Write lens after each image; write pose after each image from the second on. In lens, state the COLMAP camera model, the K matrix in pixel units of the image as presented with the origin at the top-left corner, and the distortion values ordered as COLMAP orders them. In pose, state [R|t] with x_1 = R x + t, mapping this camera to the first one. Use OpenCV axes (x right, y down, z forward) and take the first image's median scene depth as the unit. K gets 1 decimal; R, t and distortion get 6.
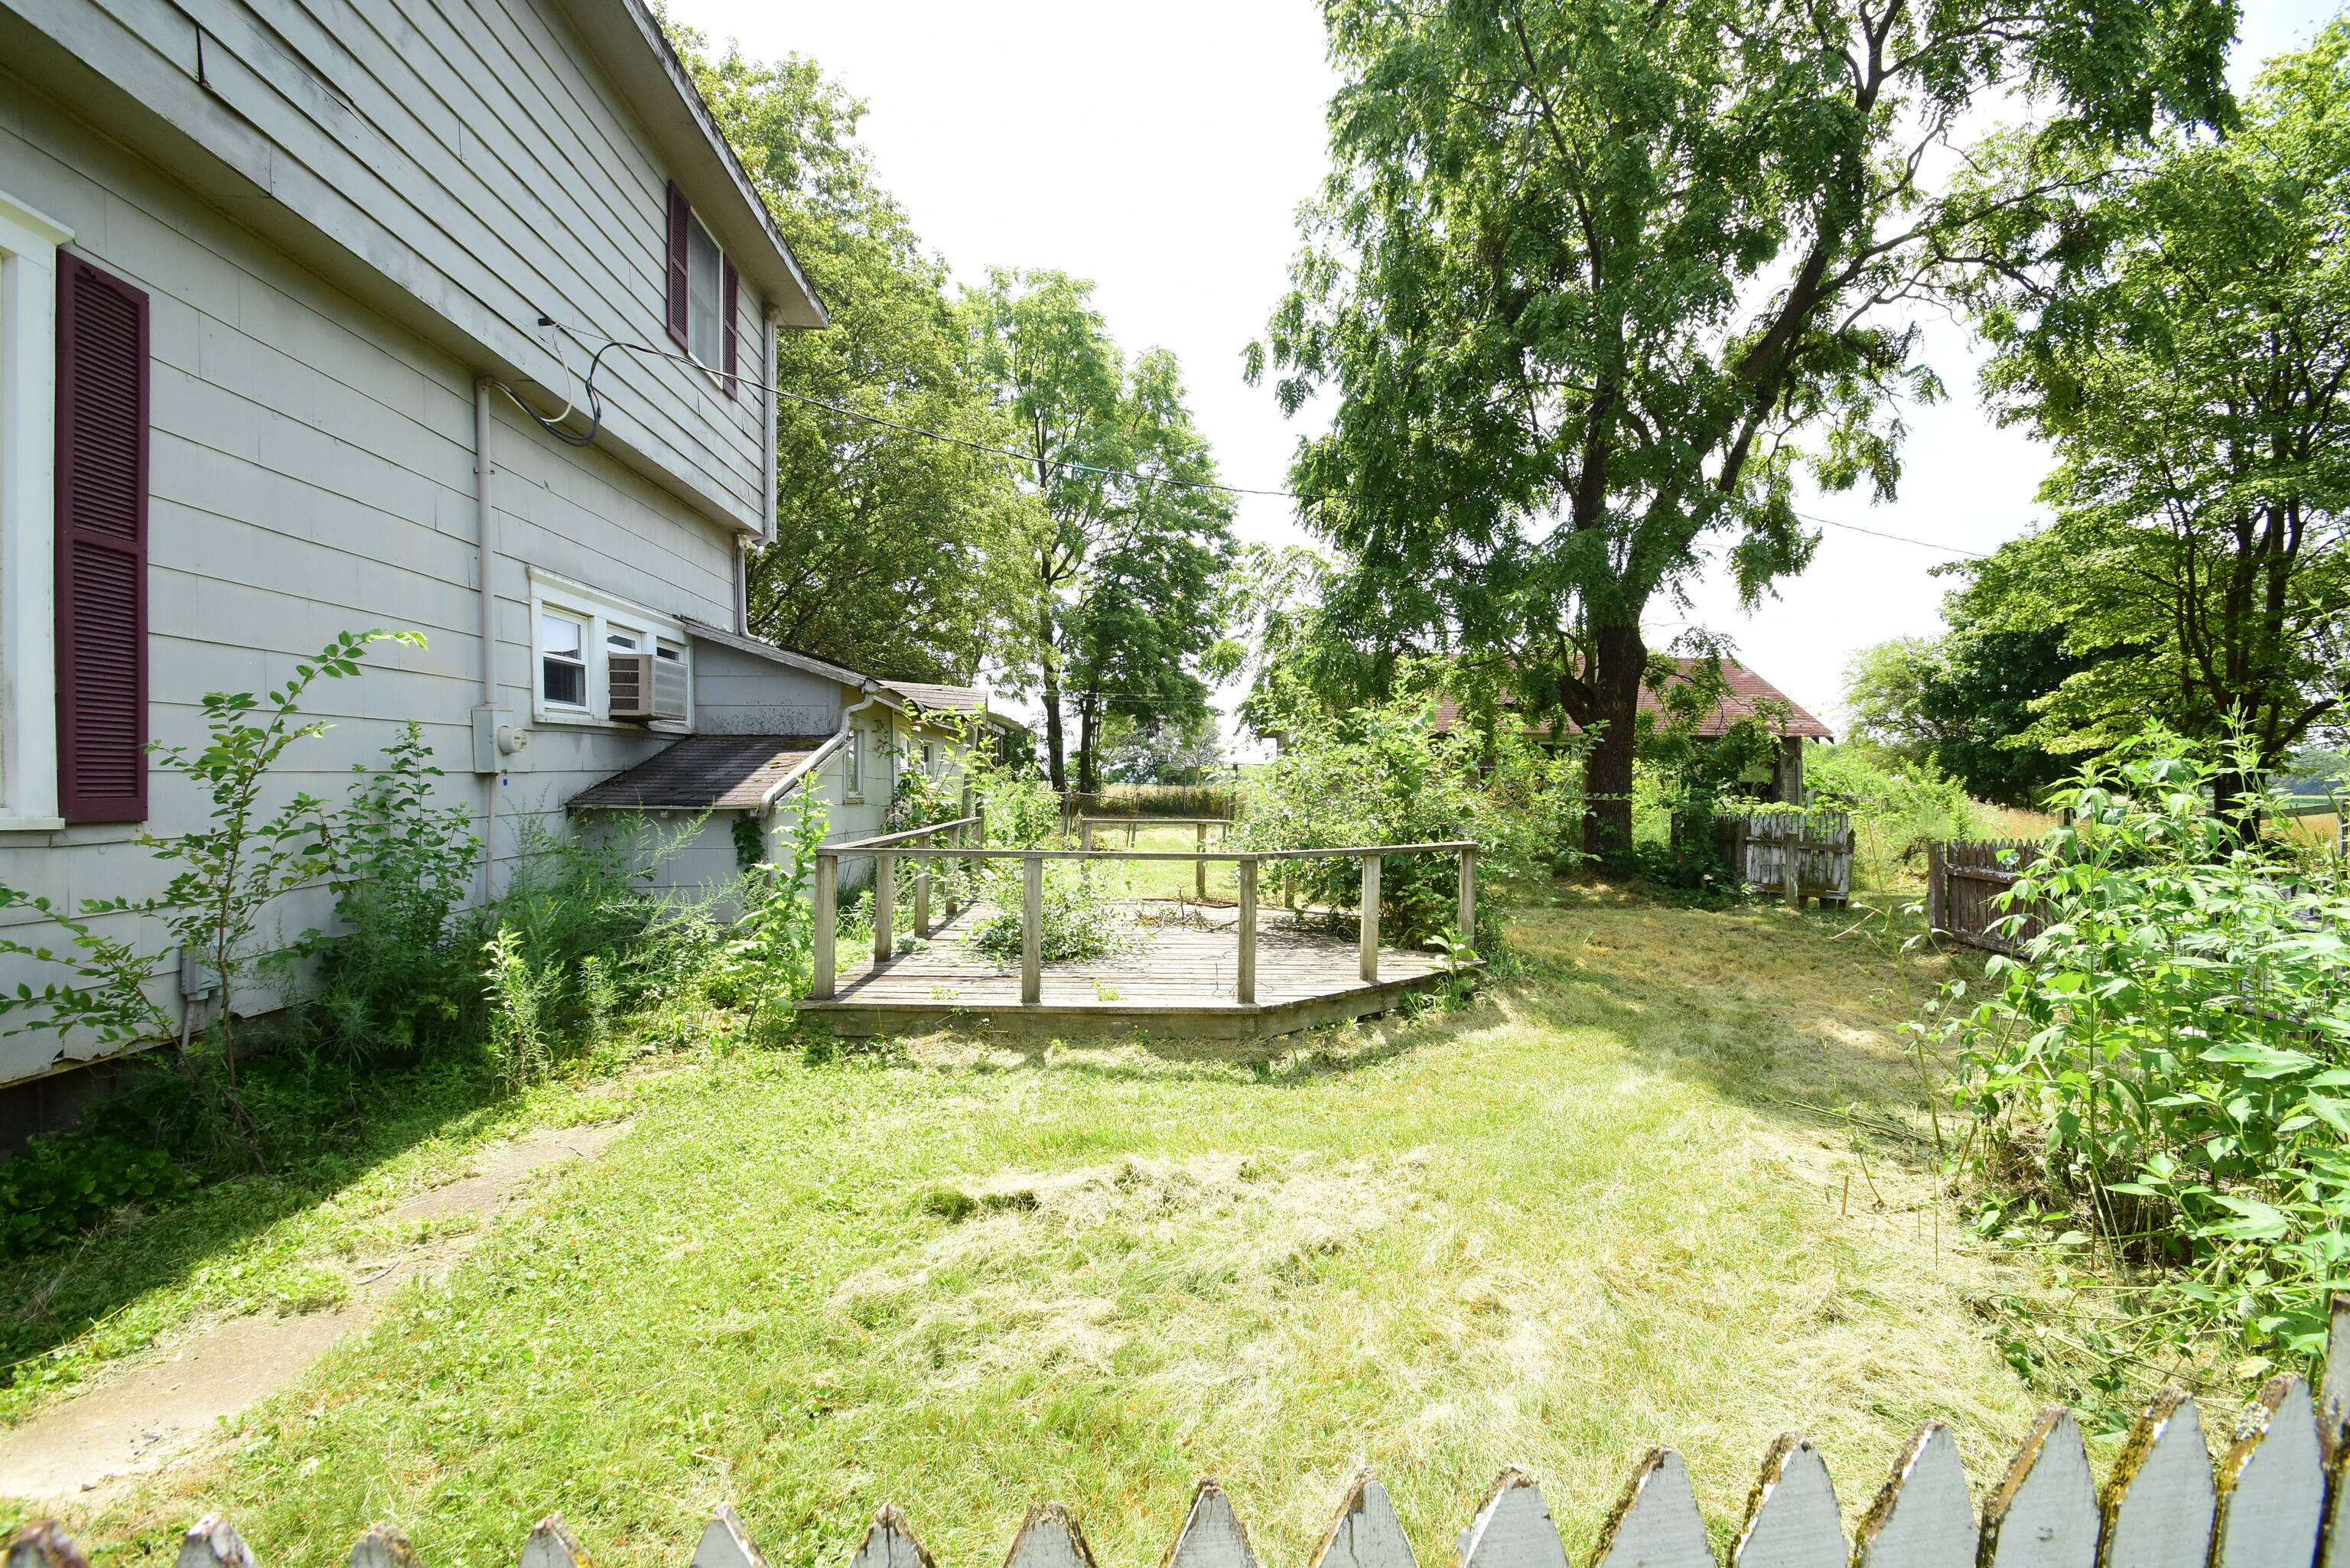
lens RADIAL K [[1016.9, 0, 1175.0], [0, 1016.9, 784.0], [0, 0, 1]] dist [-0.000450, -0.000213]
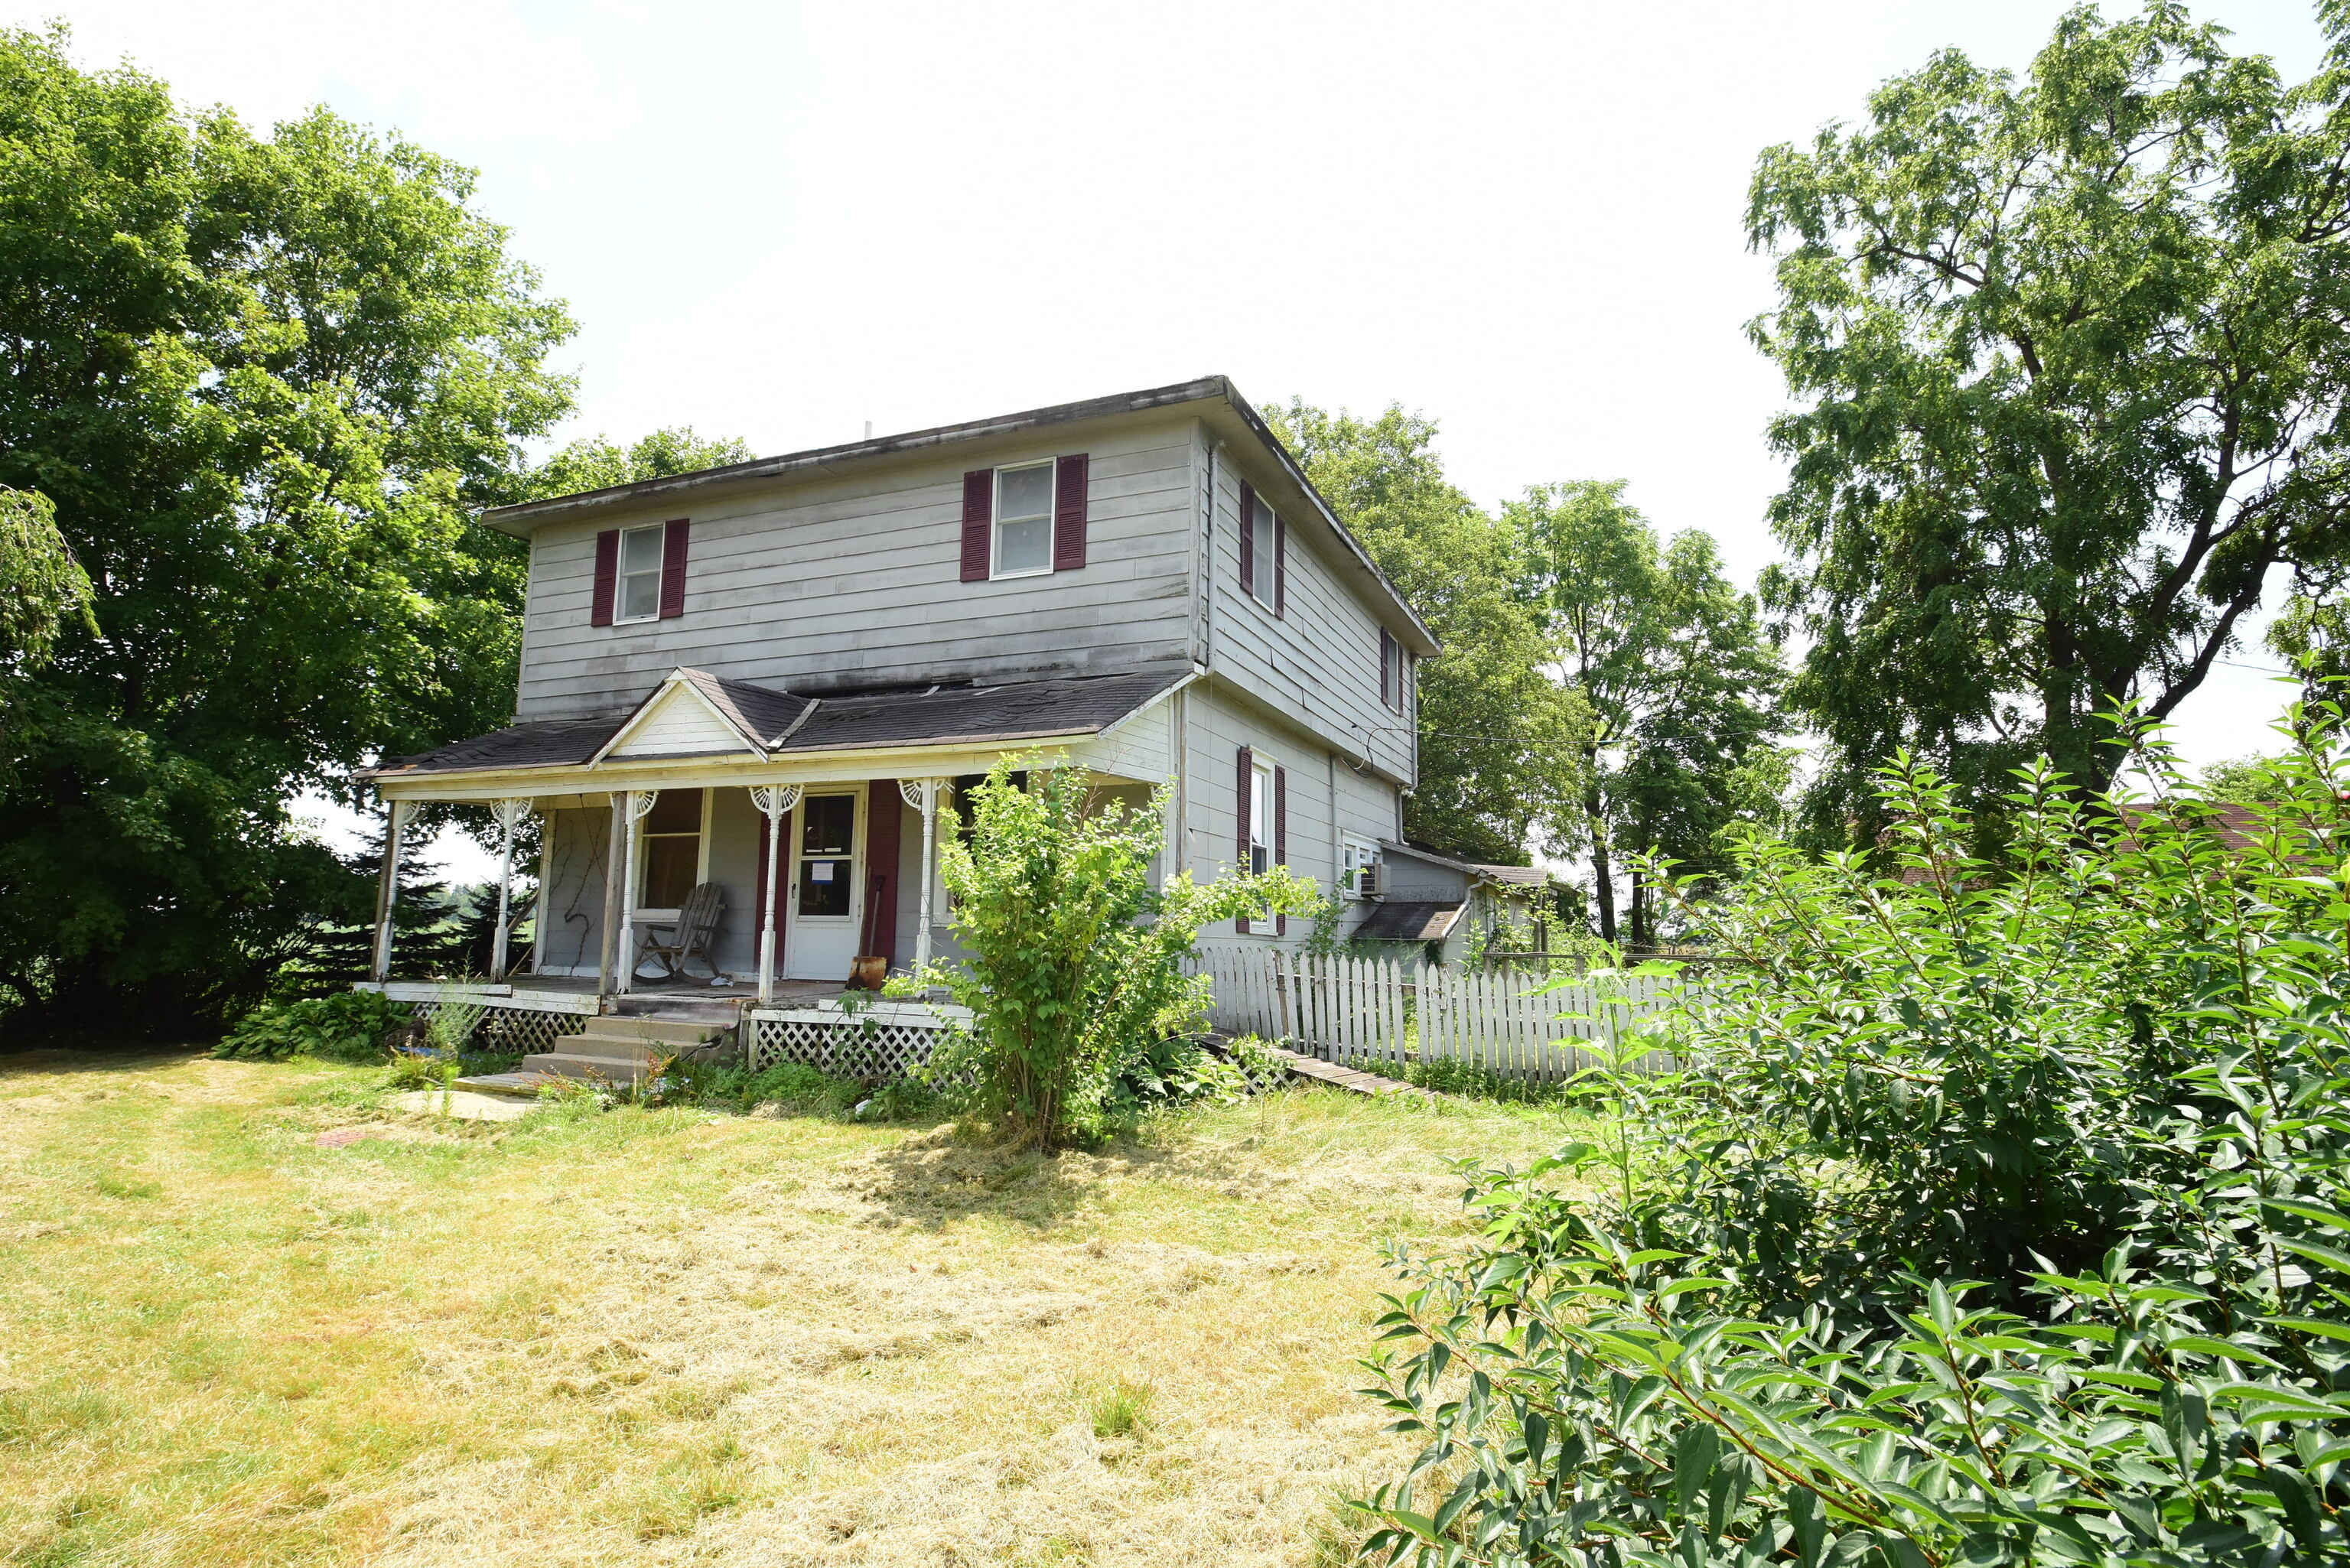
lens RADIAL K [[1226.5, 0, 1175.0], [0, 1226.5, 784.0], [0, 0, 1]] dist [-0.001486, -0.000290]
pose [[0.895416, -0.052276, -0.442151, 0.052883], [-0.007473, 0.991179, -0.132320, 0.010726], [0.445168, 0.121786, 0.887127, -0.353161]]
